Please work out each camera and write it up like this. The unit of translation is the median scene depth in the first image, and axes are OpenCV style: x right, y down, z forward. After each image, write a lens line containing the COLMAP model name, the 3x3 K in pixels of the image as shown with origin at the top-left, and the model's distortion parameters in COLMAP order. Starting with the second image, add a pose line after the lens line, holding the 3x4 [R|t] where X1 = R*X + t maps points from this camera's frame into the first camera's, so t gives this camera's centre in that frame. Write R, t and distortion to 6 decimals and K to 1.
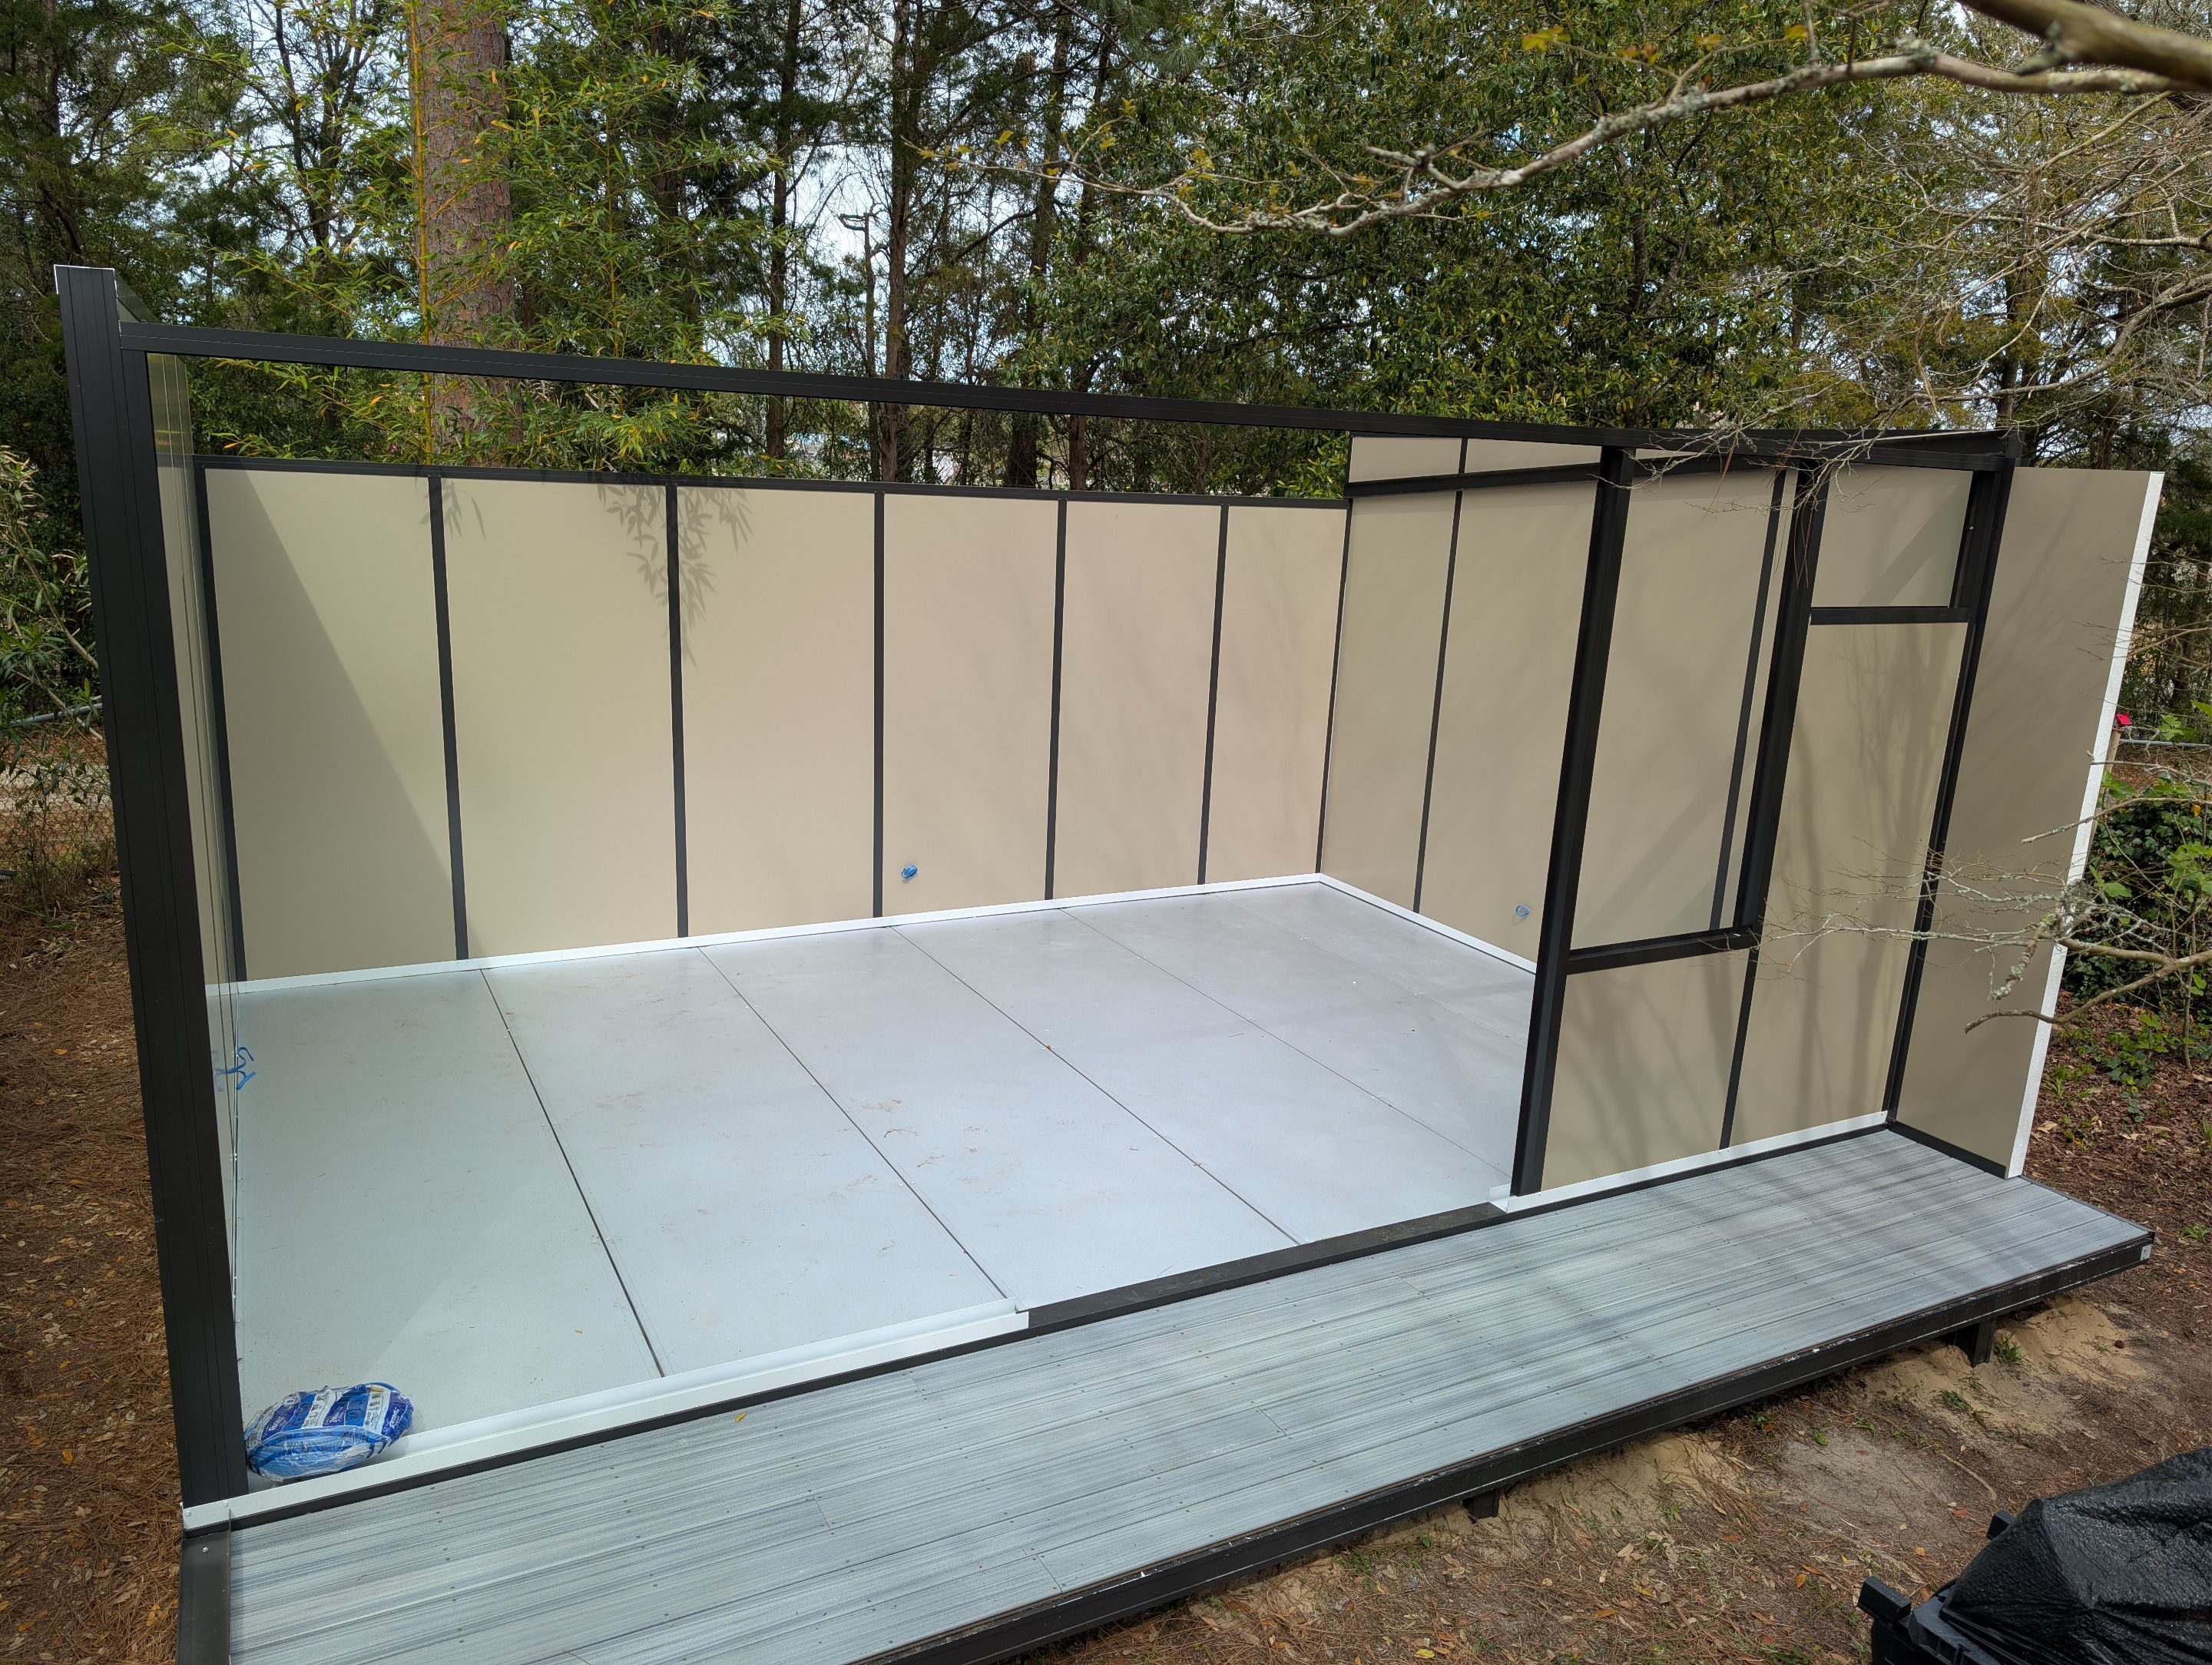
lens RADIAL K [[1598.8, 0, 1104.6], [0, 1598.8, 829.6], [0, 0, 1]] dist [0.011708, -0.008262]
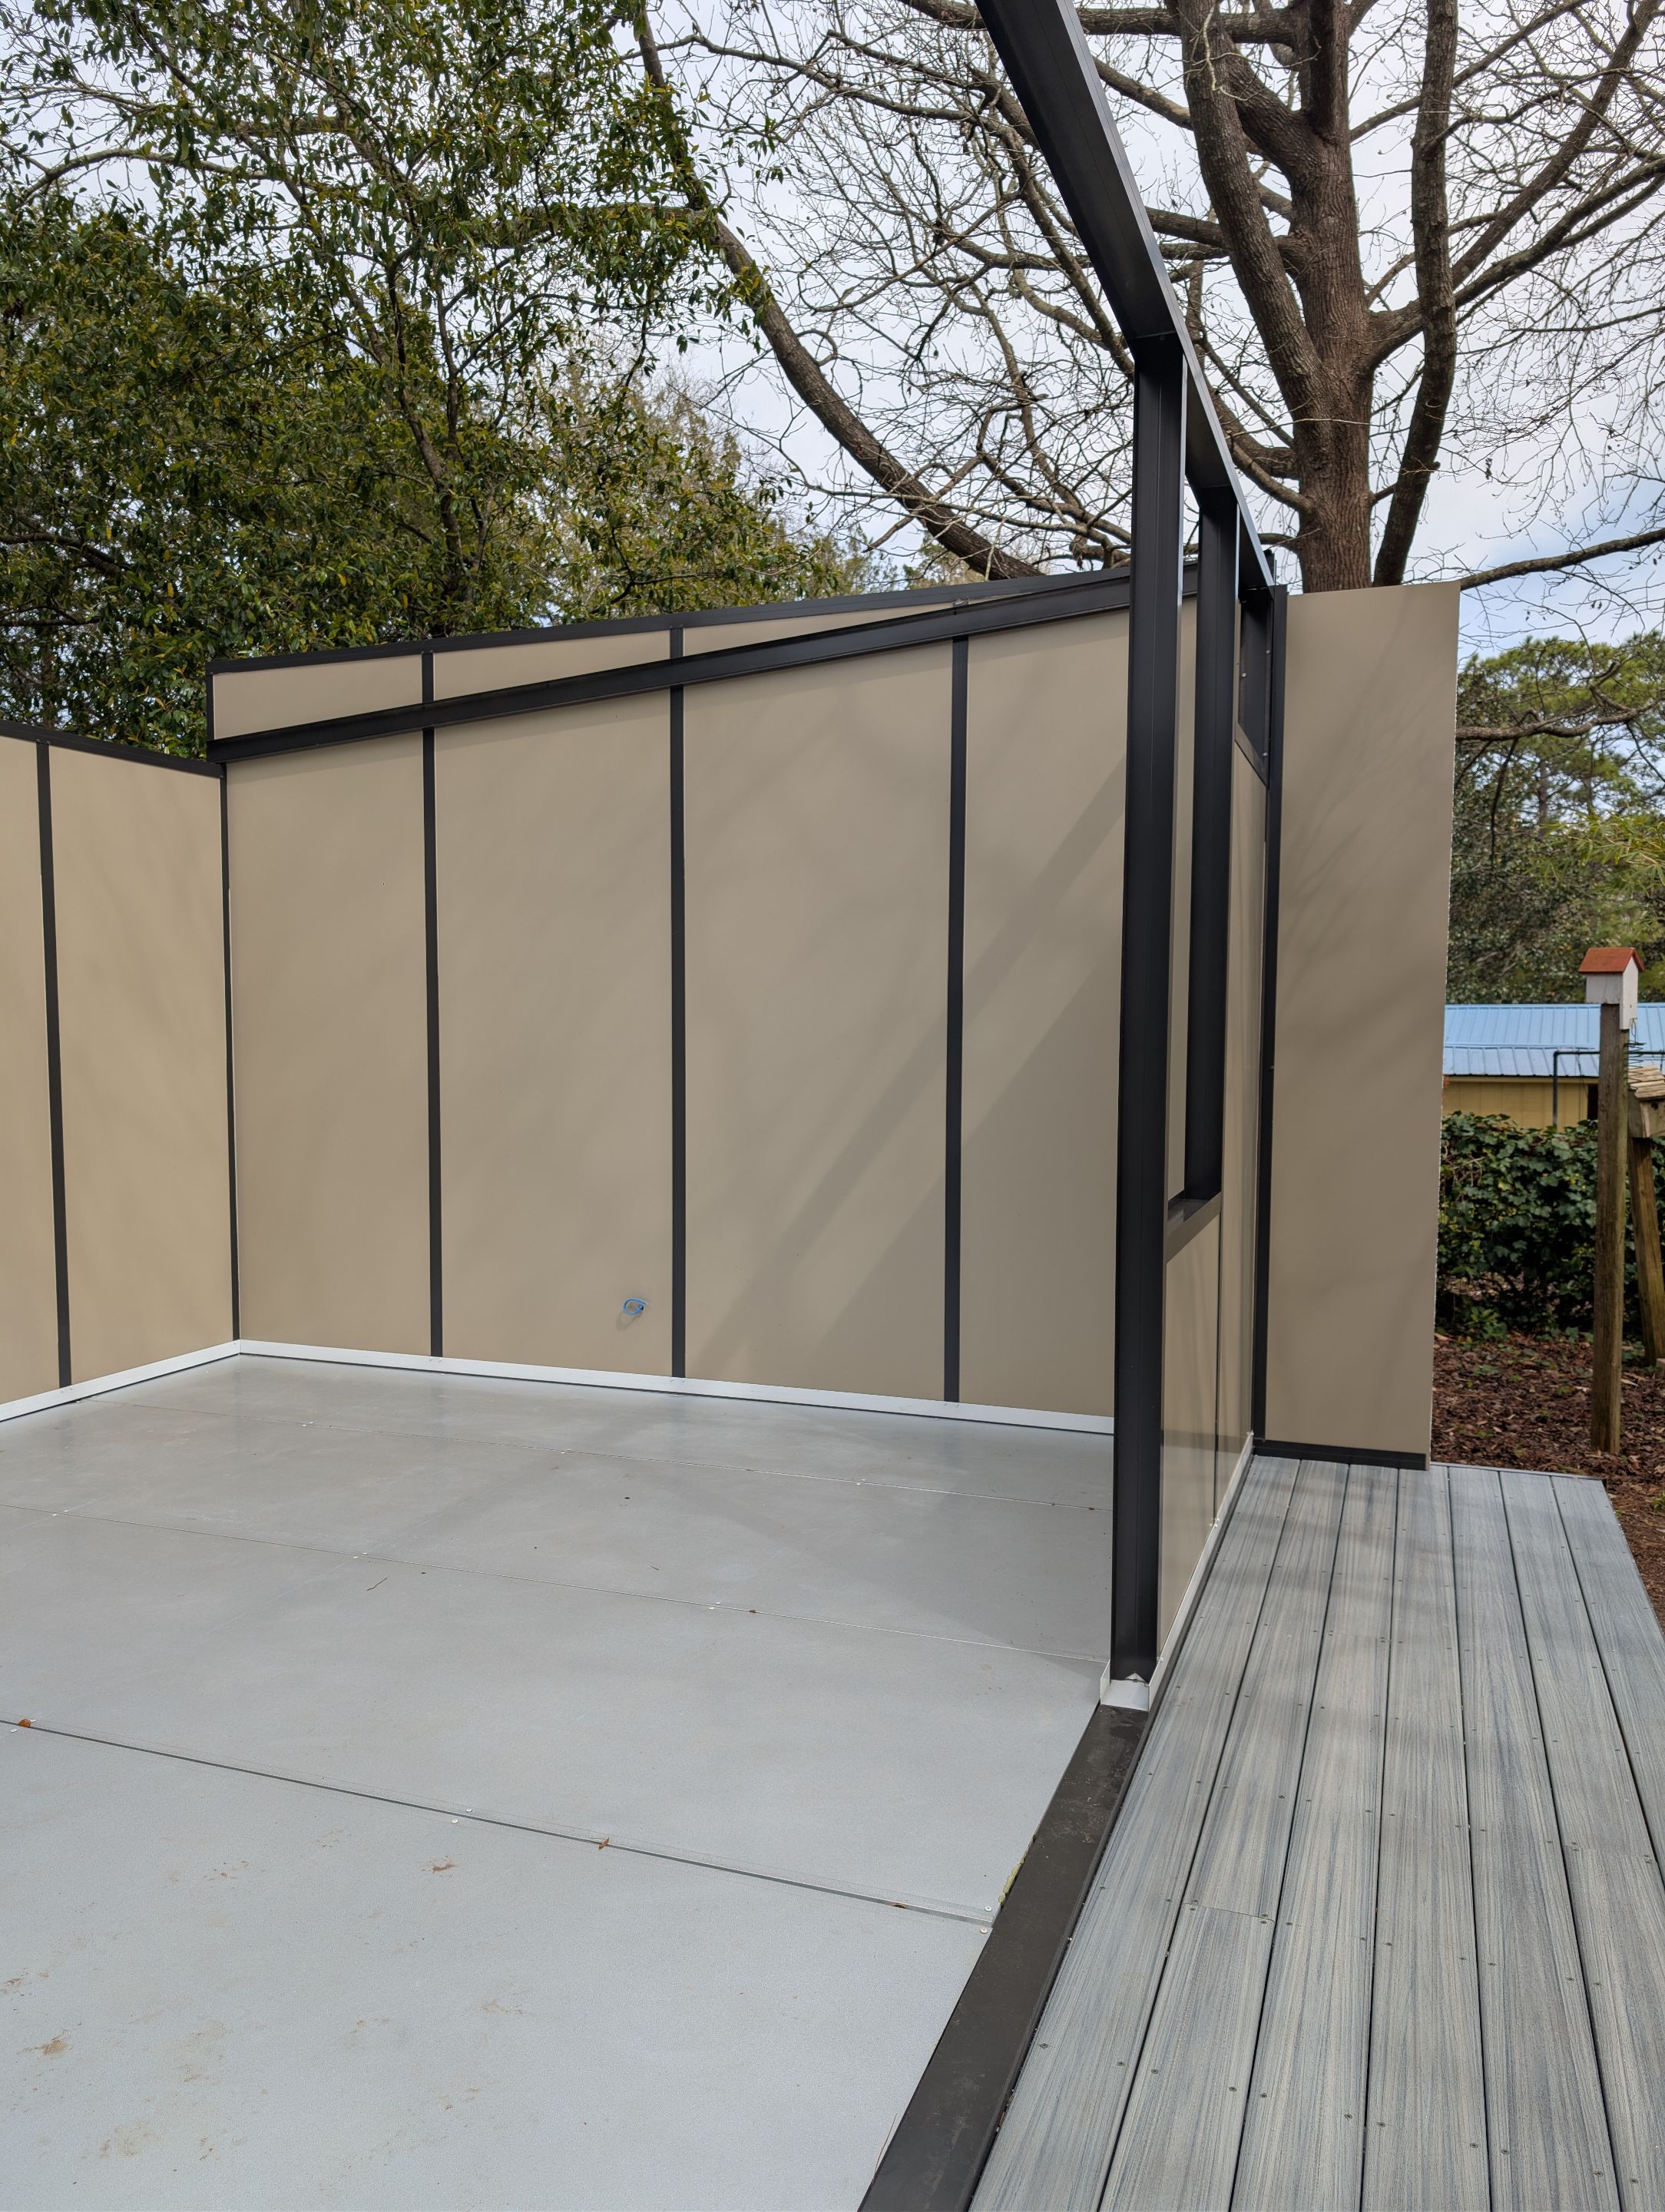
lens RADIAL K [[1598.8, 0, 824.2], [0, 1598.8, 1127.7], [0, 0, 1]] dist [0.011708, -0.008262]
pose [[0.740472, -0.092301, 0.665719, -0.125744], [0.184034, 0.980512, -0.068753, 0.035581], [-0.646399, 0.173425, 0.743029, 0.403871]]
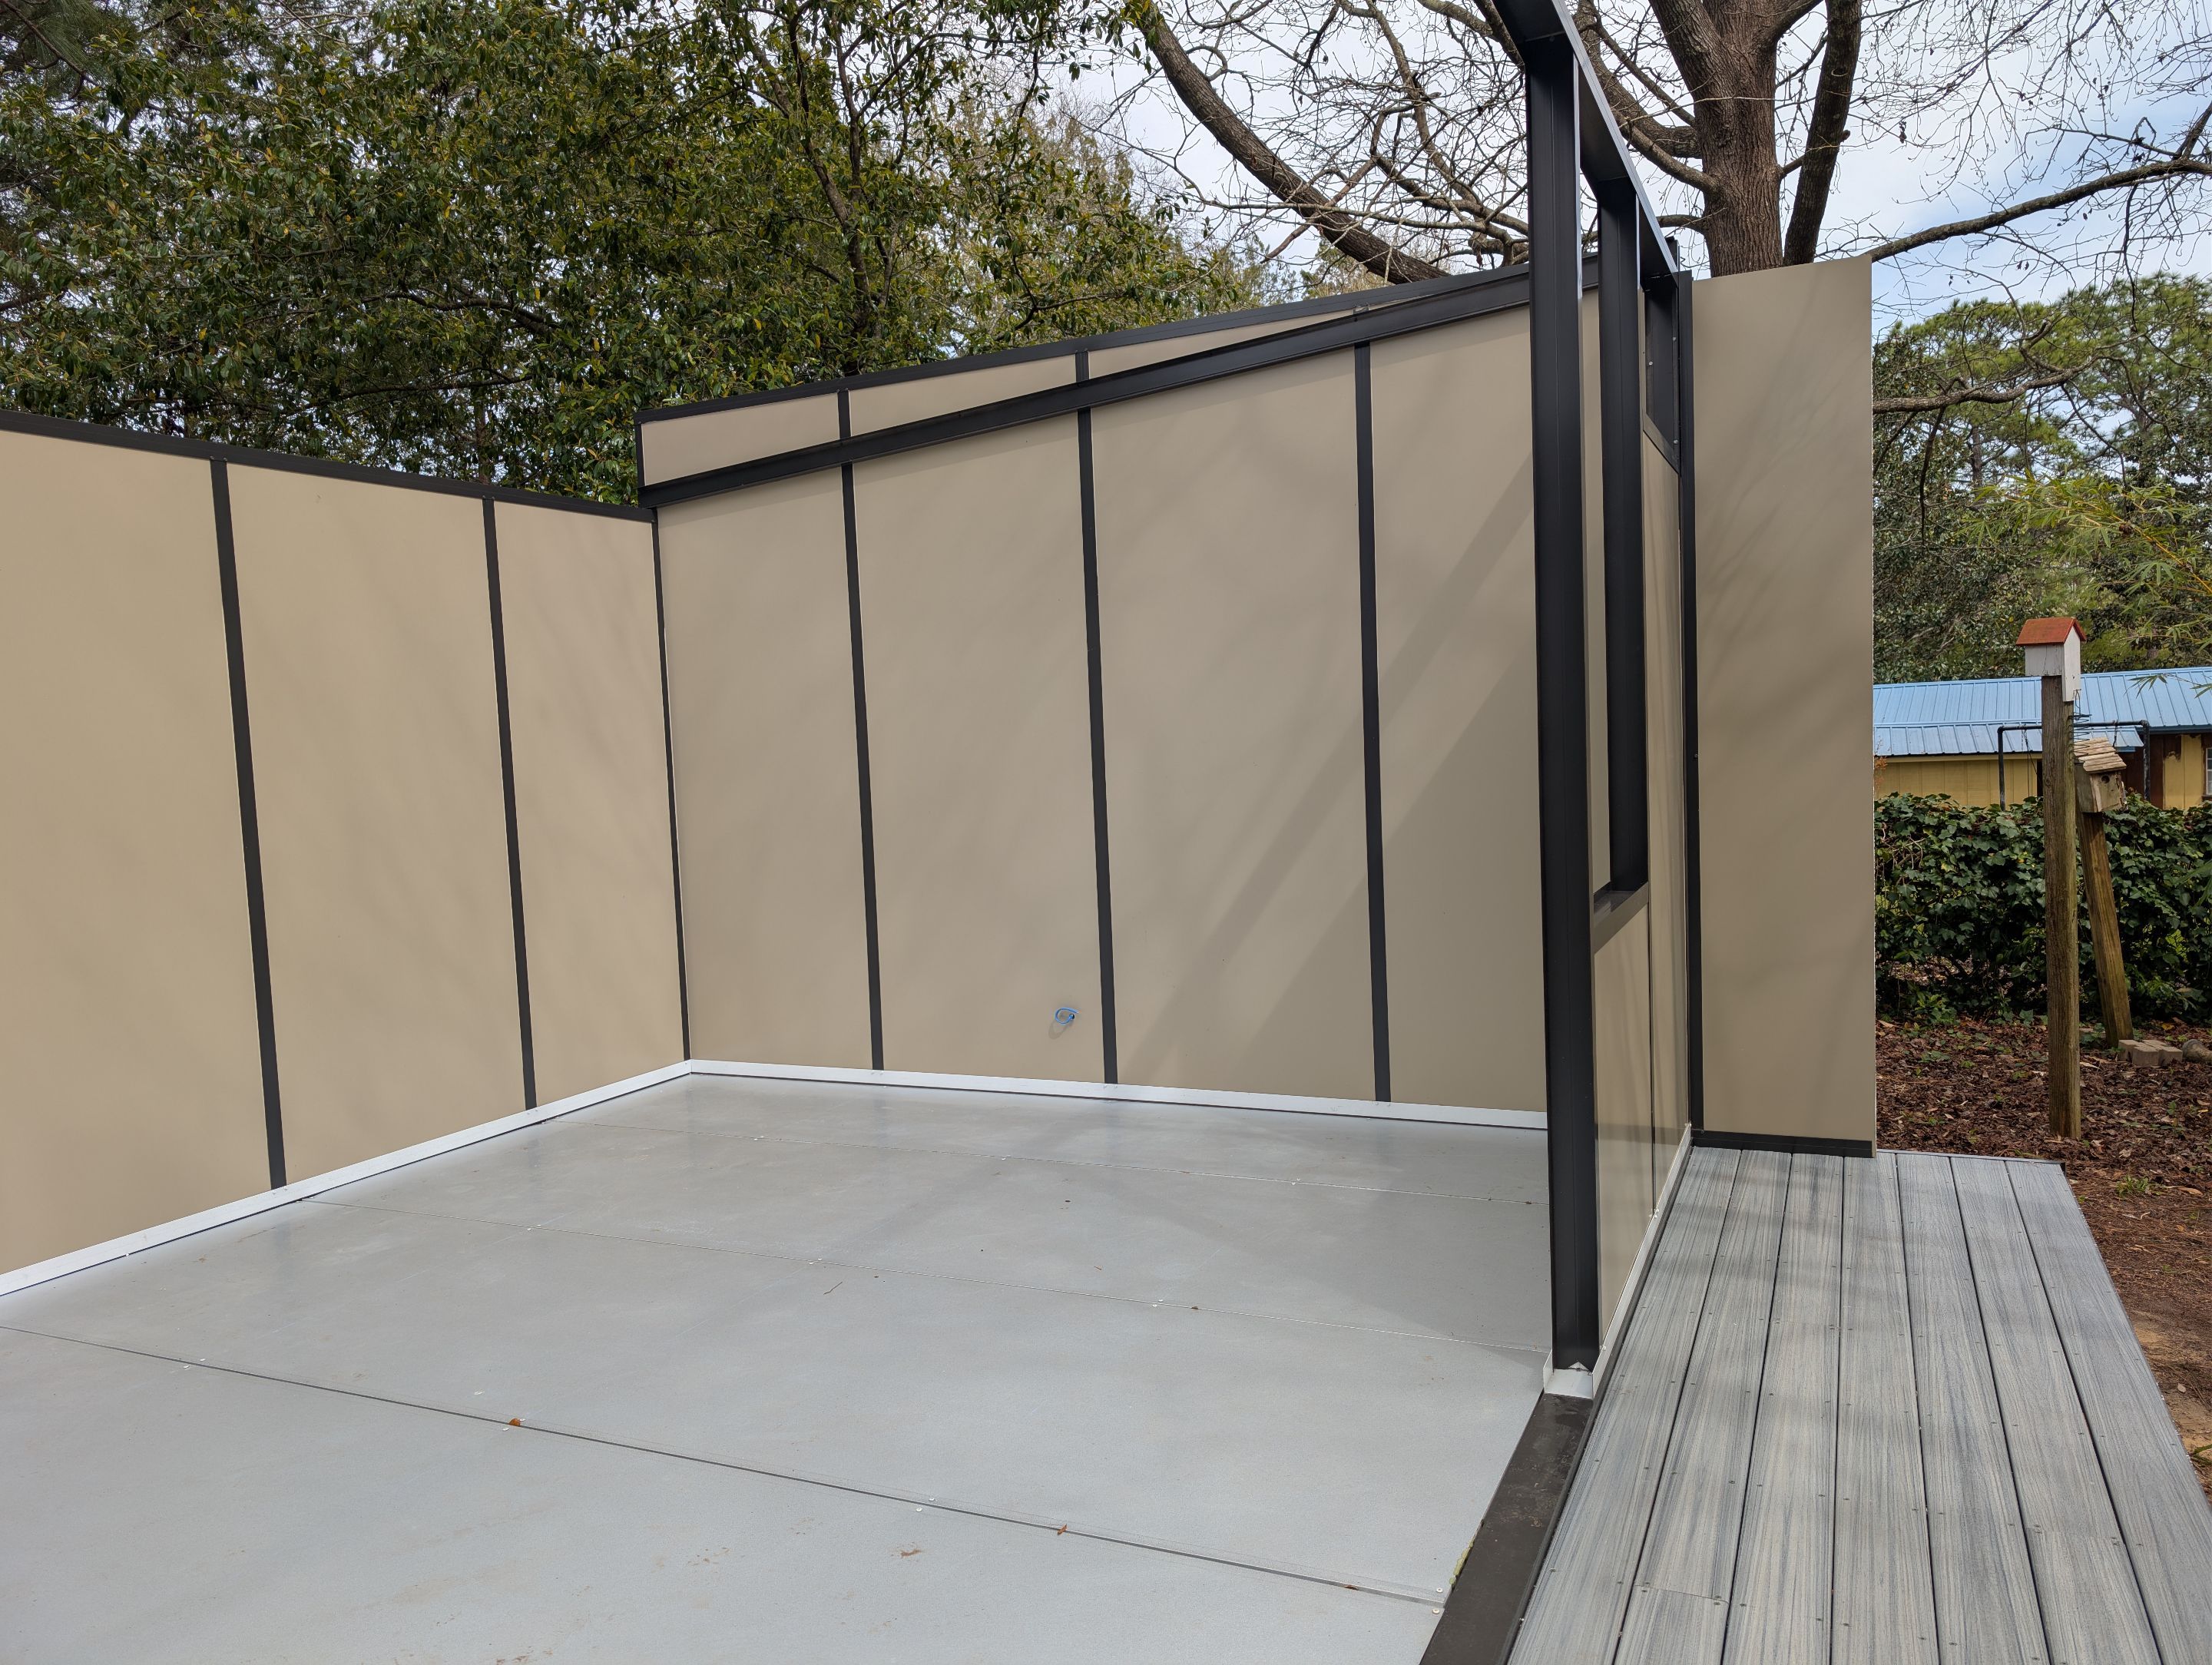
lens RADIAL K [[1598.8, 0, 1112.1], [0, 1598.8, 829.4], [0, 0, 1]] dist [0.011708, -0.008262]
pose [[0.788158, -0.118160, 0.604024, -0.133683], [0.215491, 0.972257, -0.090988, 0.037026], [-0.576516, 0.201875, 0.791755, 0.396679]]
